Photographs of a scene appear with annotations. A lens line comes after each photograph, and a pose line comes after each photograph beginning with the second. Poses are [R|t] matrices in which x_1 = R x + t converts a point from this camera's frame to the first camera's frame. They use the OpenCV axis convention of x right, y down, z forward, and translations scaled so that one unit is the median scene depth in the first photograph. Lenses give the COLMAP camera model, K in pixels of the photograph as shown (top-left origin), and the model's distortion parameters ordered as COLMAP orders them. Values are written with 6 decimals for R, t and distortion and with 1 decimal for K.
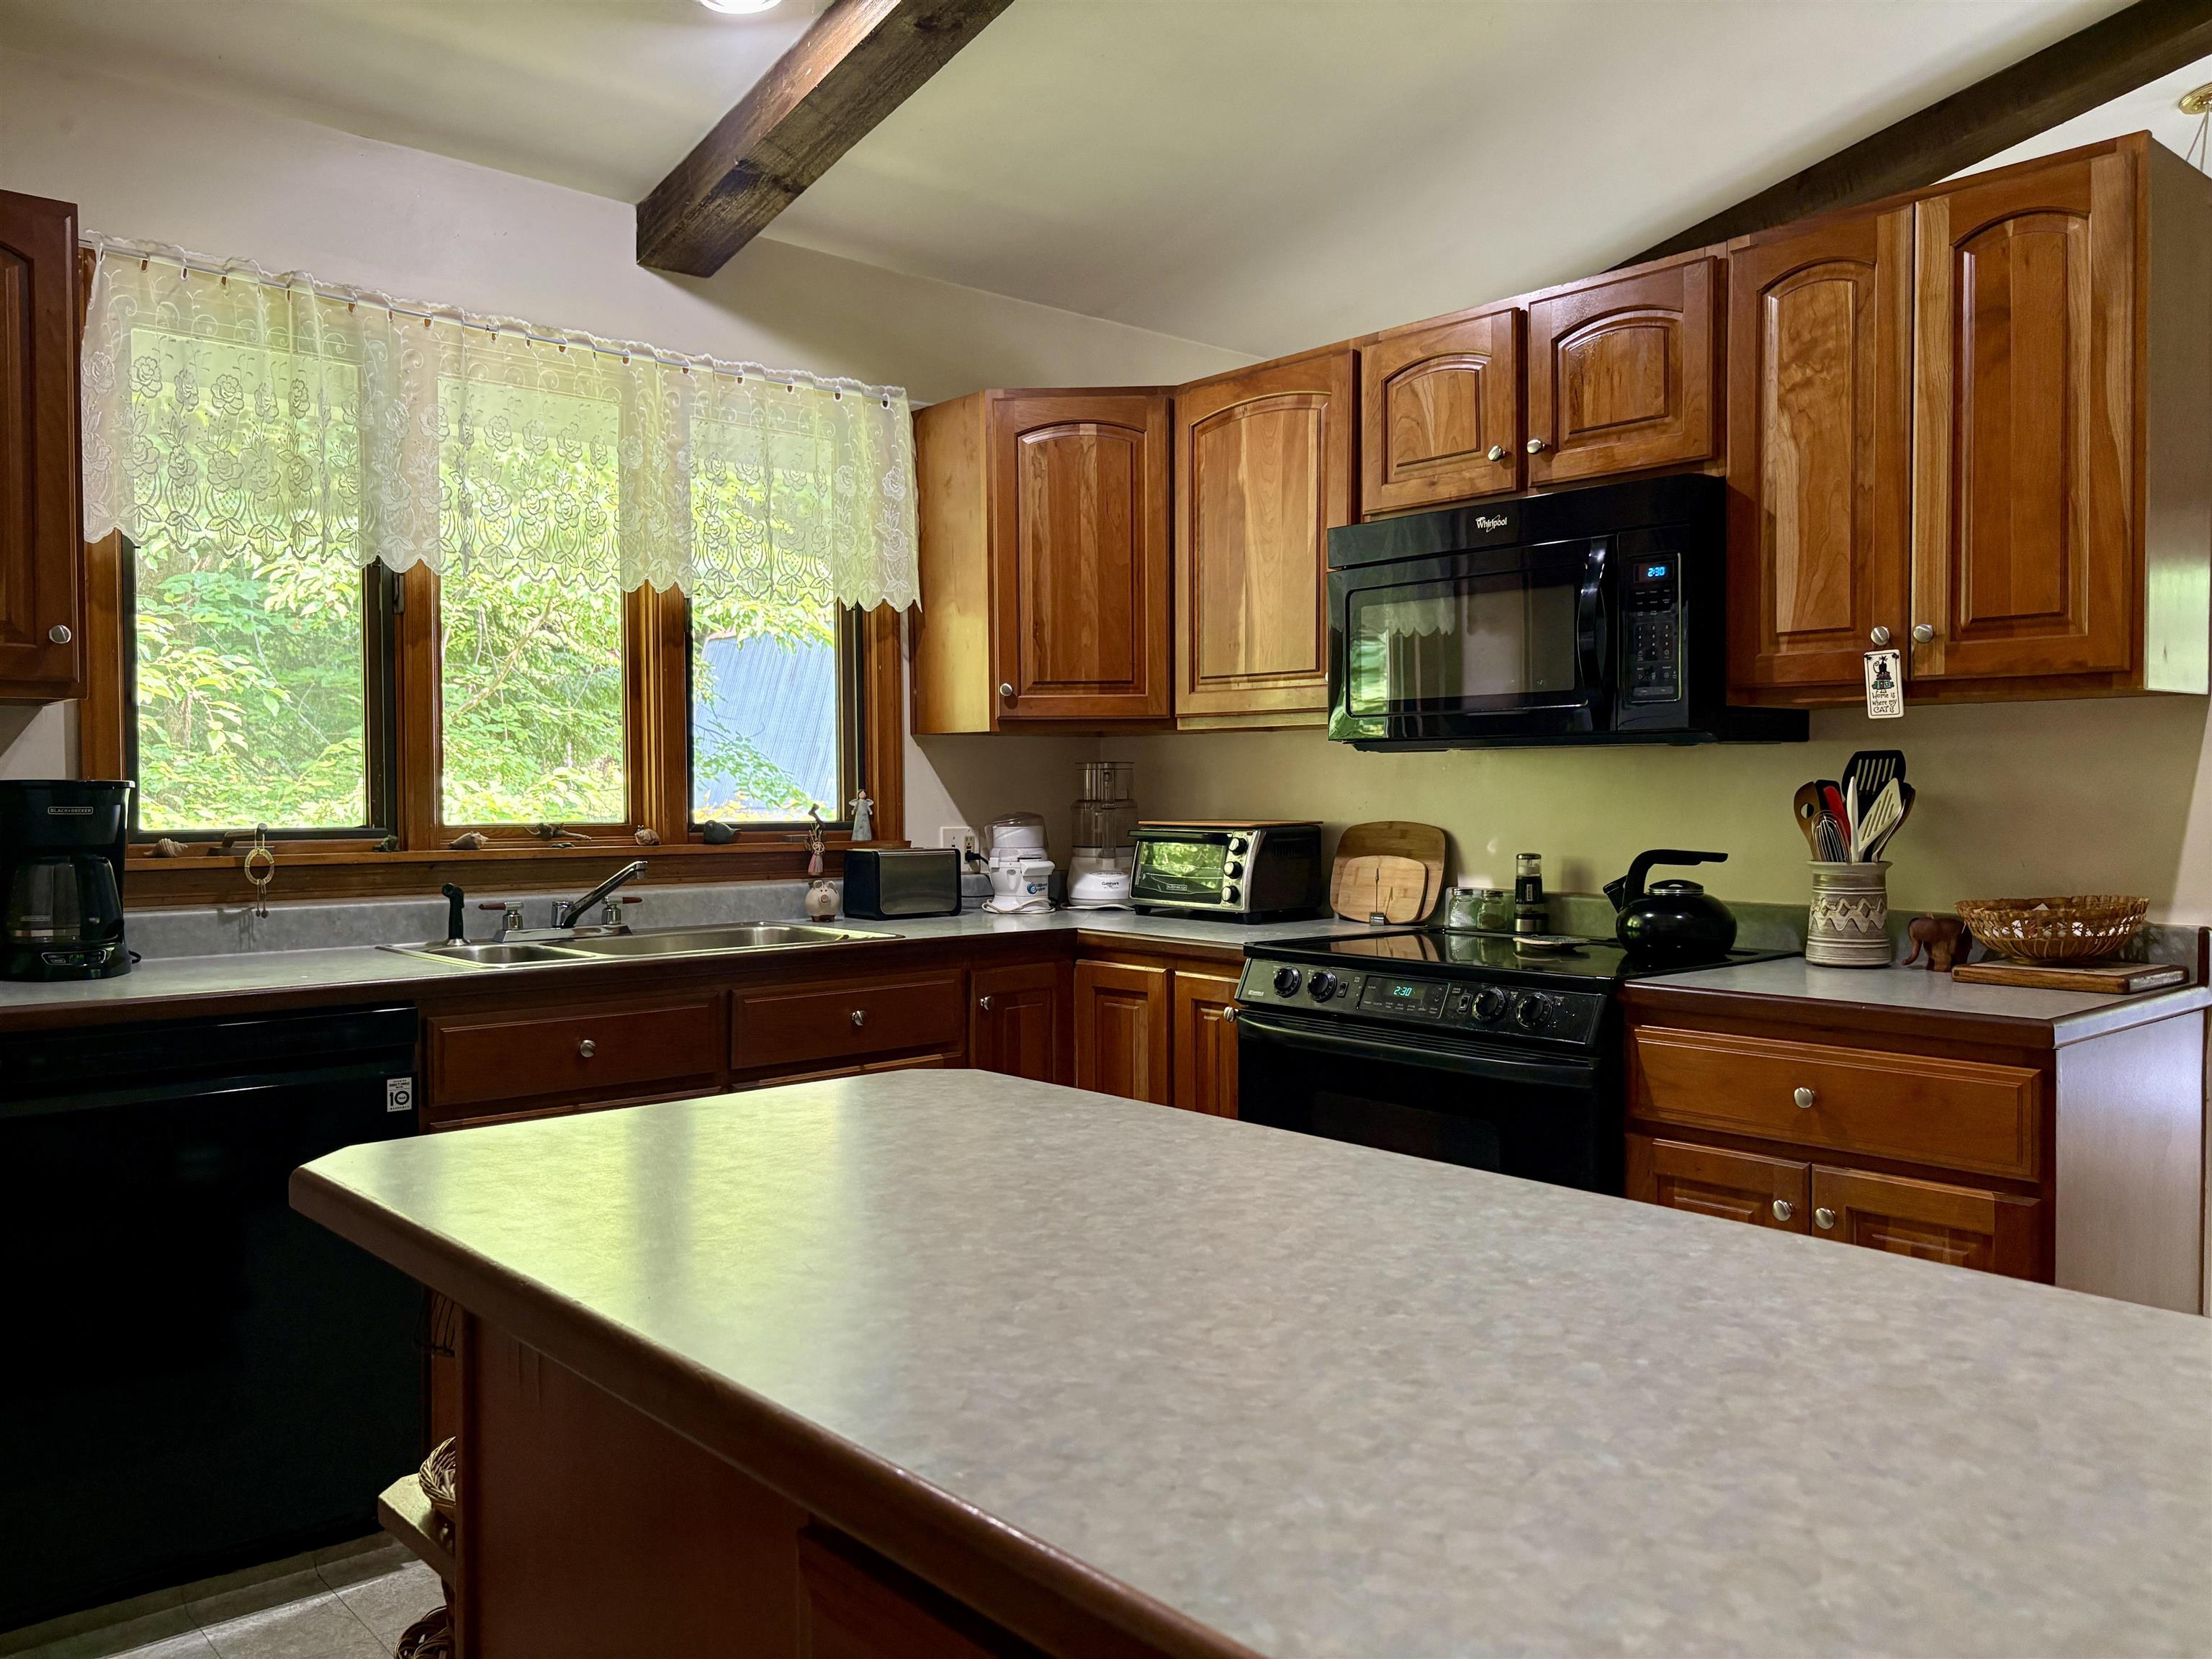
lens RADIAL K [[1641.5, 0, 1106.0], [0, 1641.5, 829.5], [0, 0, 1]] dist [0.037477, -0.047165]
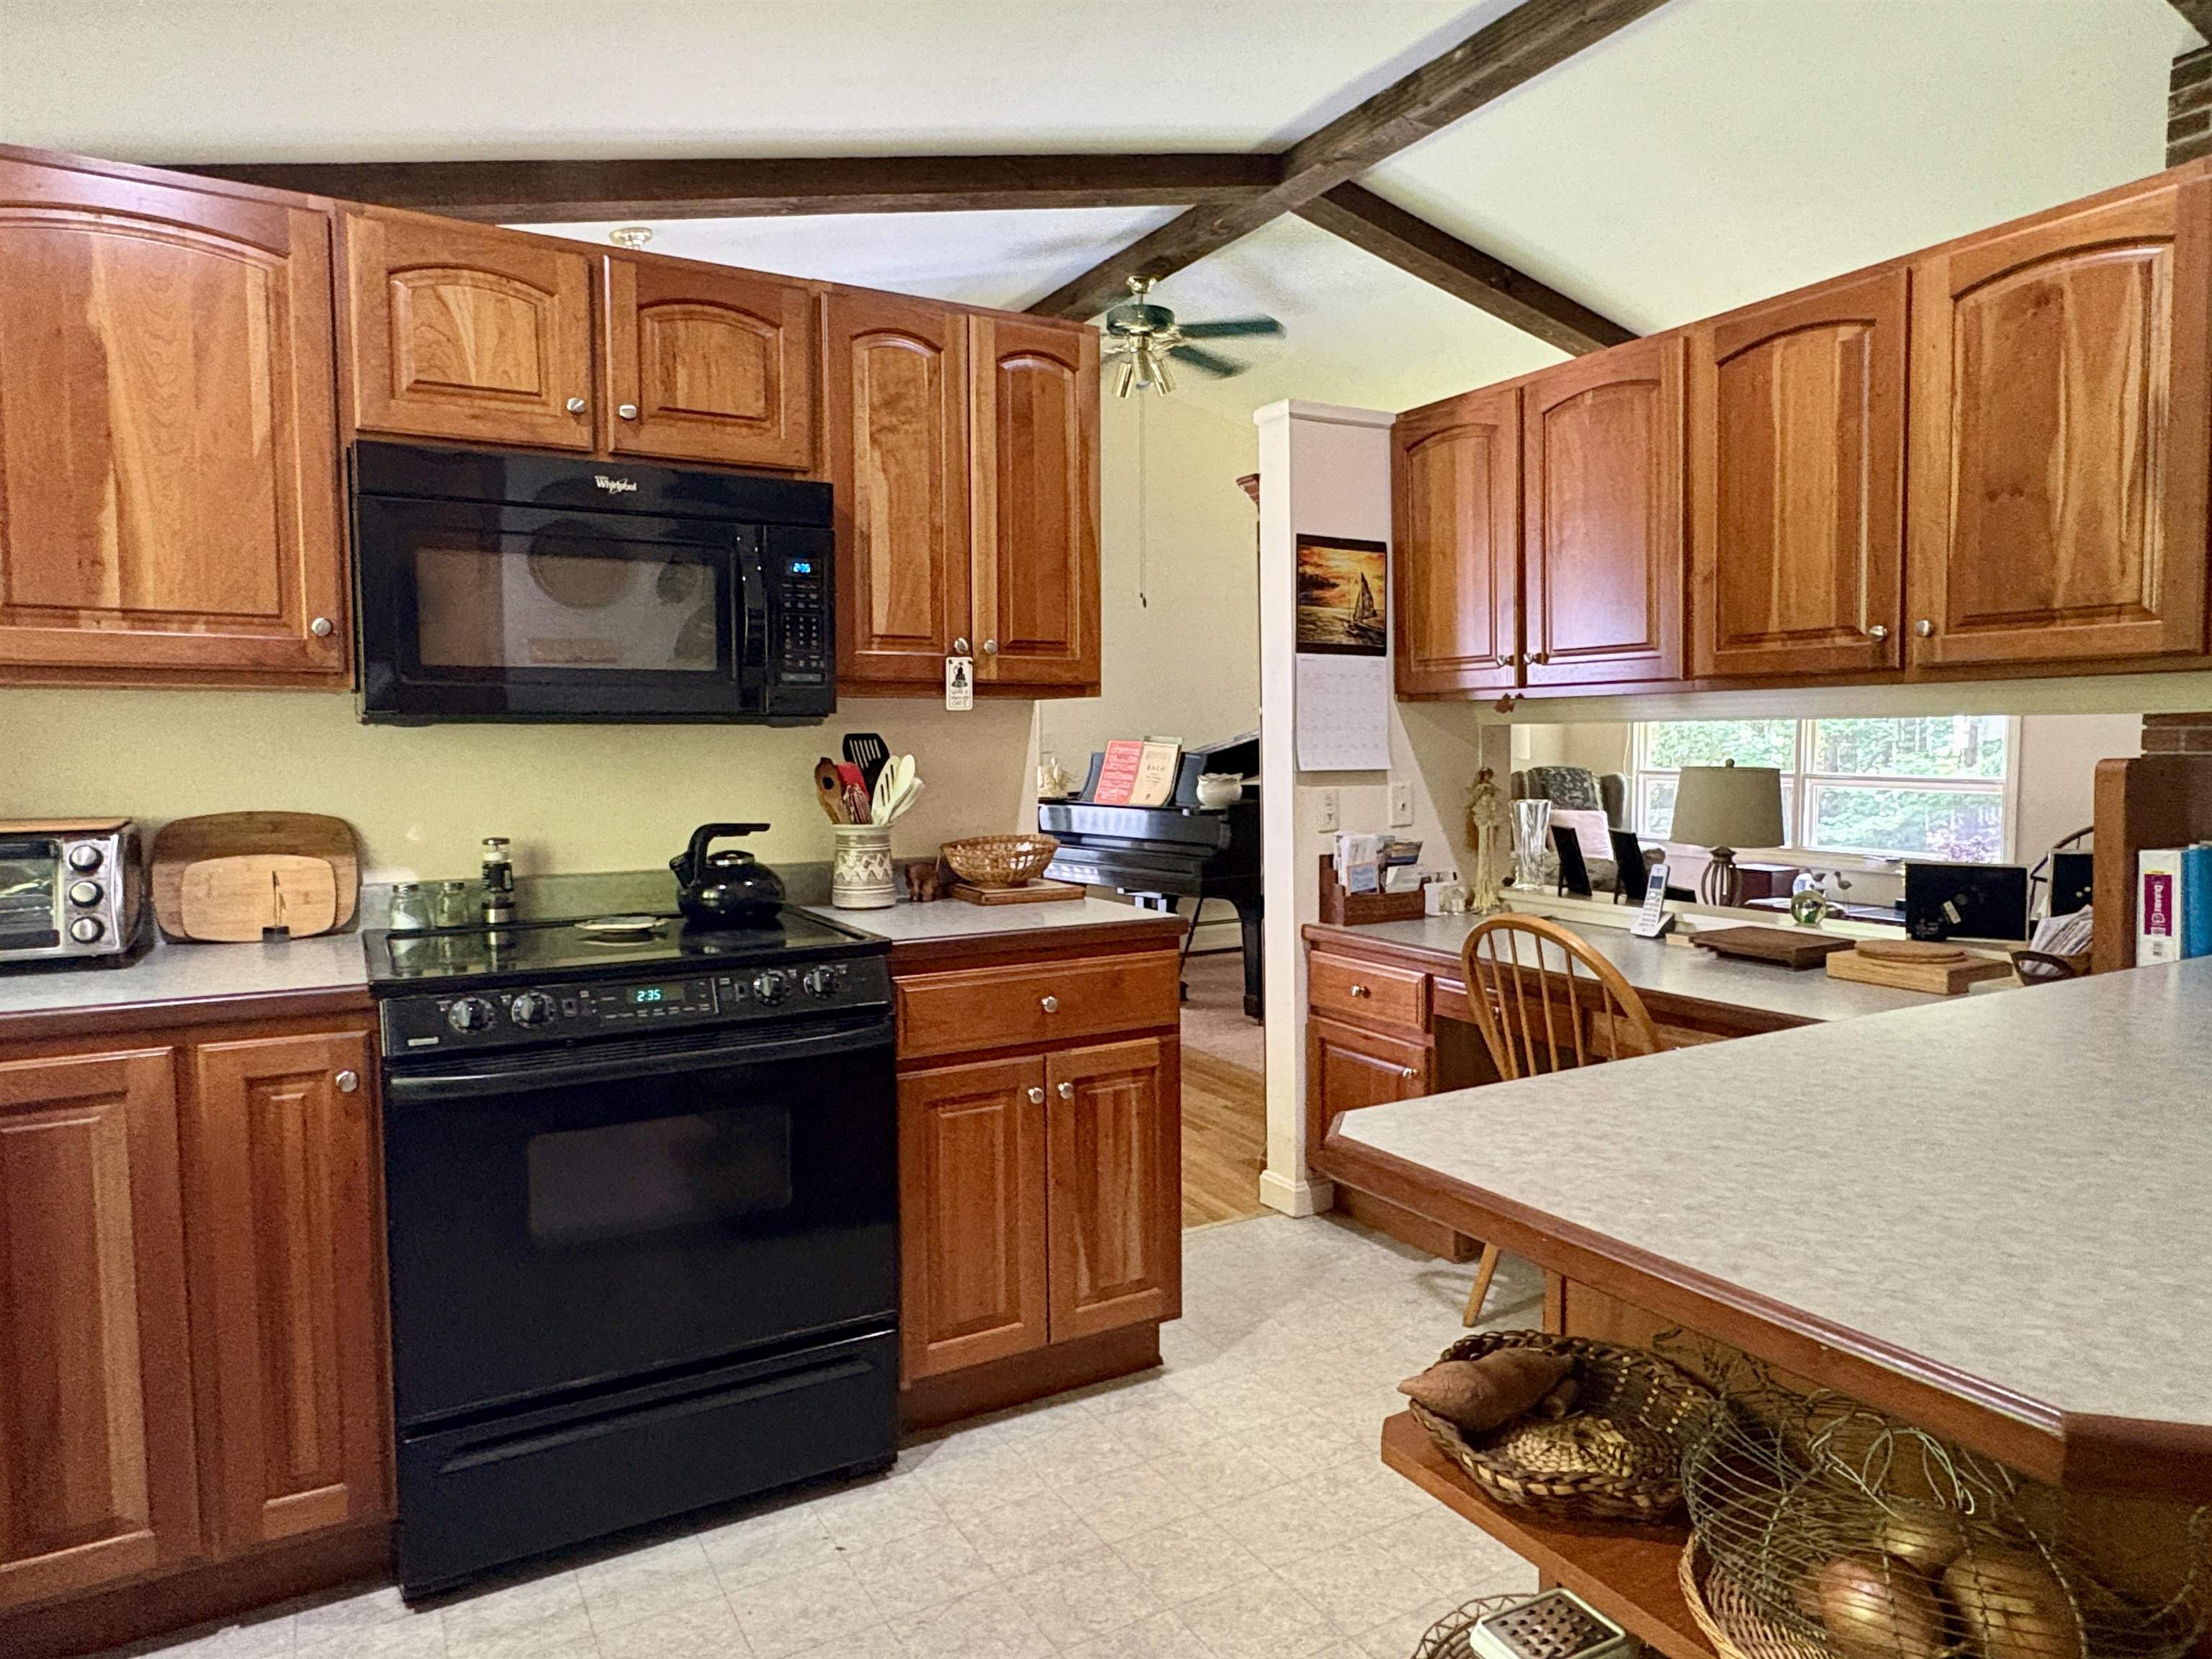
lens RADIAL K [[1375.4, 0, 1106.0], [0, 1375.4, 829.5], [0, 0, 1]] dist [-0.004646, 0.000982]
pose [[0.222450, -0.080674, 0.971601, -0.553110], [0.024243, 0.996720, 0.077209, -0.048793], [-0.974643, 0.006379, 0.223676, 0.684421]]
